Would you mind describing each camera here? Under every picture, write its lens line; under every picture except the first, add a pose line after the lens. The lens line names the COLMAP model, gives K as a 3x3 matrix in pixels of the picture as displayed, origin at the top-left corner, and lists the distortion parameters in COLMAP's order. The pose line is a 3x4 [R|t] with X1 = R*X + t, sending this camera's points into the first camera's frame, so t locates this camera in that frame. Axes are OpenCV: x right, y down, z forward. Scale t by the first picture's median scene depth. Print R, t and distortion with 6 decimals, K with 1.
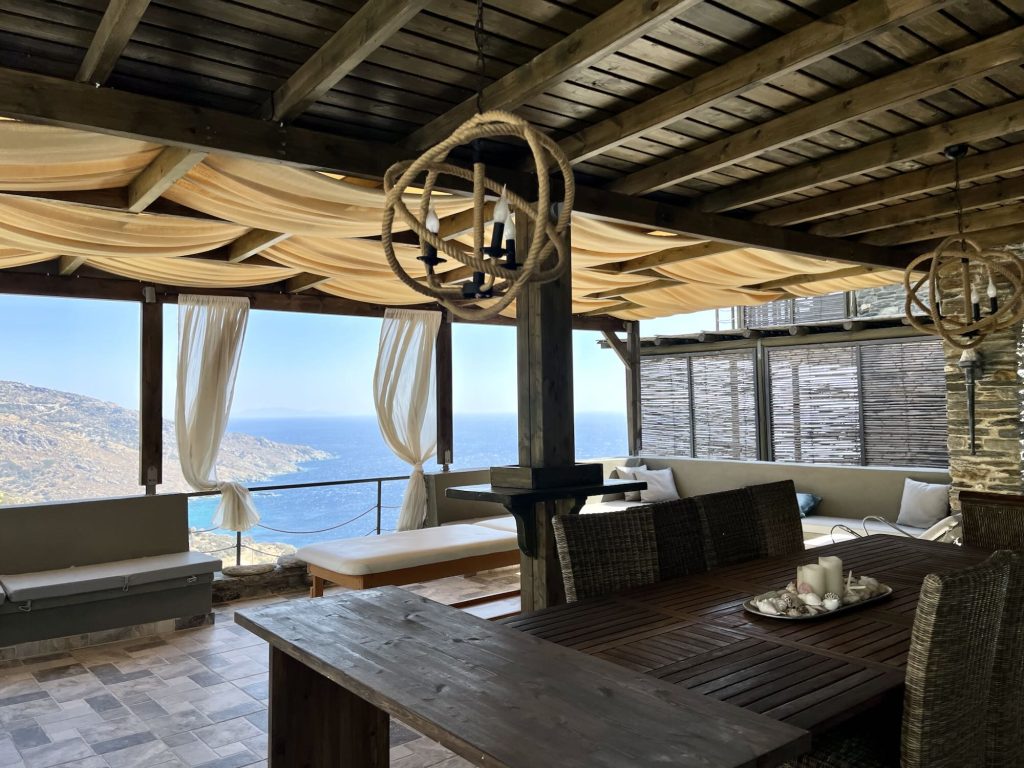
lens RADIAL K [[796.5, 0, 512.5], [0, 796.5, 385.3], [0, 0, 1]] dist [0.038103, -0.004971]
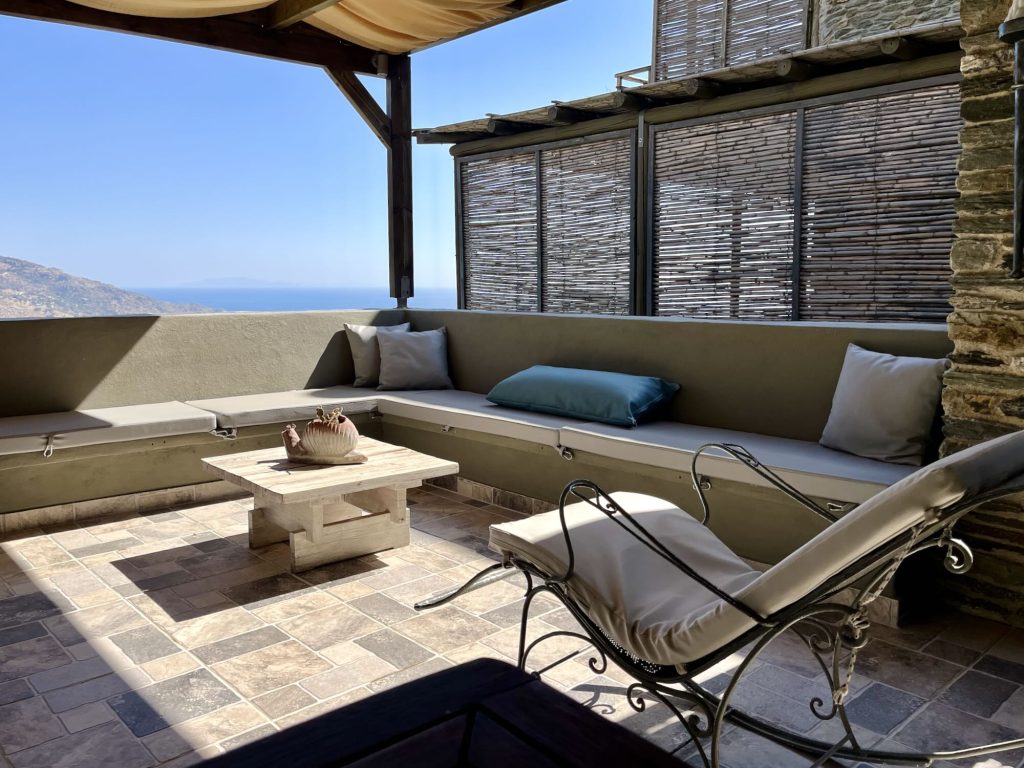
lens RADIAL K [[815.1, 0, 512.1], [0, 815.1, 381.4], [0, 0, 1]] dist [0.010828, -0.022958]
pose [[0.999749, 0.013494, 0.017898, 0.225533], [-0.015957, 0.989231, 0.145493, 0.055968], [-0.015742, -0.145742, 0.989197, 0.423658]]
